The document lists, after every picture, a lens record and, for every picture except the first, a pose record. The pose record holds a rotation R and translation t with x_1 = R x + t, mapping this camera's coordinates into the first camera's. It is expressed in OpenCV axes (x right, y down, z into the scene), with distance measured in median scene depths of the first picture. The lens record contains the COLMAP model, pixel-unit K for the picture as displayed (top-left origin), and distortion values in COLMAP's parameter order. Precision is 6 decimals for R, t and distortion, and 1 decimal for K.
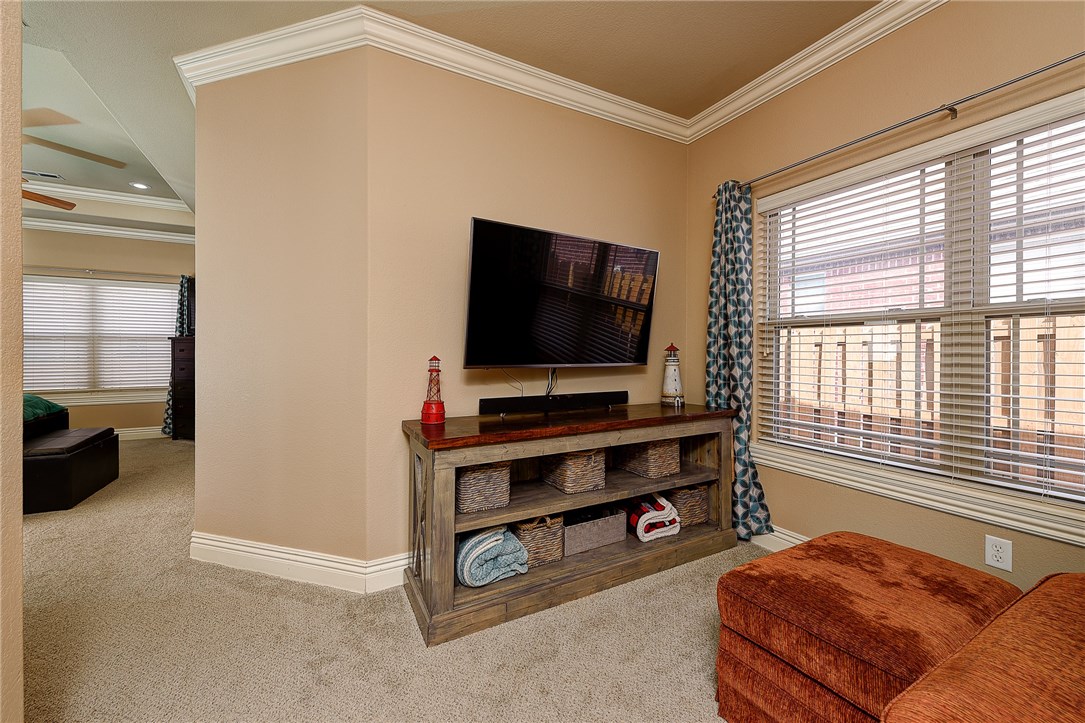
lens RADIAL K [[427.5, 0, 539.8], [0, 427.5, 355.9], [0, 0, 1]] dist [0.000285, -0.000002]
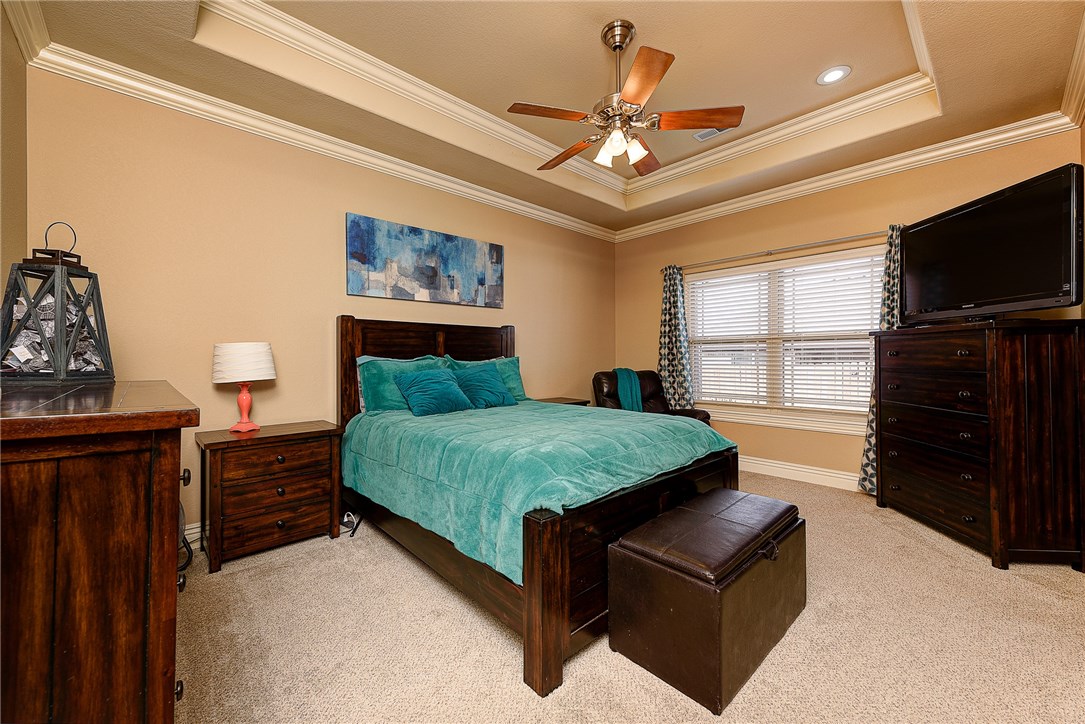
lens RADIAL K [[427.5, 0, 539.8], [0, 427.5, 356.4], [0, 0, 1]] dist [0.000285, -0.000002]
pose [[0.248837, -0.008033, -0.968512, -0.331620], [-0.005287, 0.999939, -0.009652, -0.001014], [0.968531, 0.007522, 0.248779, 0.330408]]
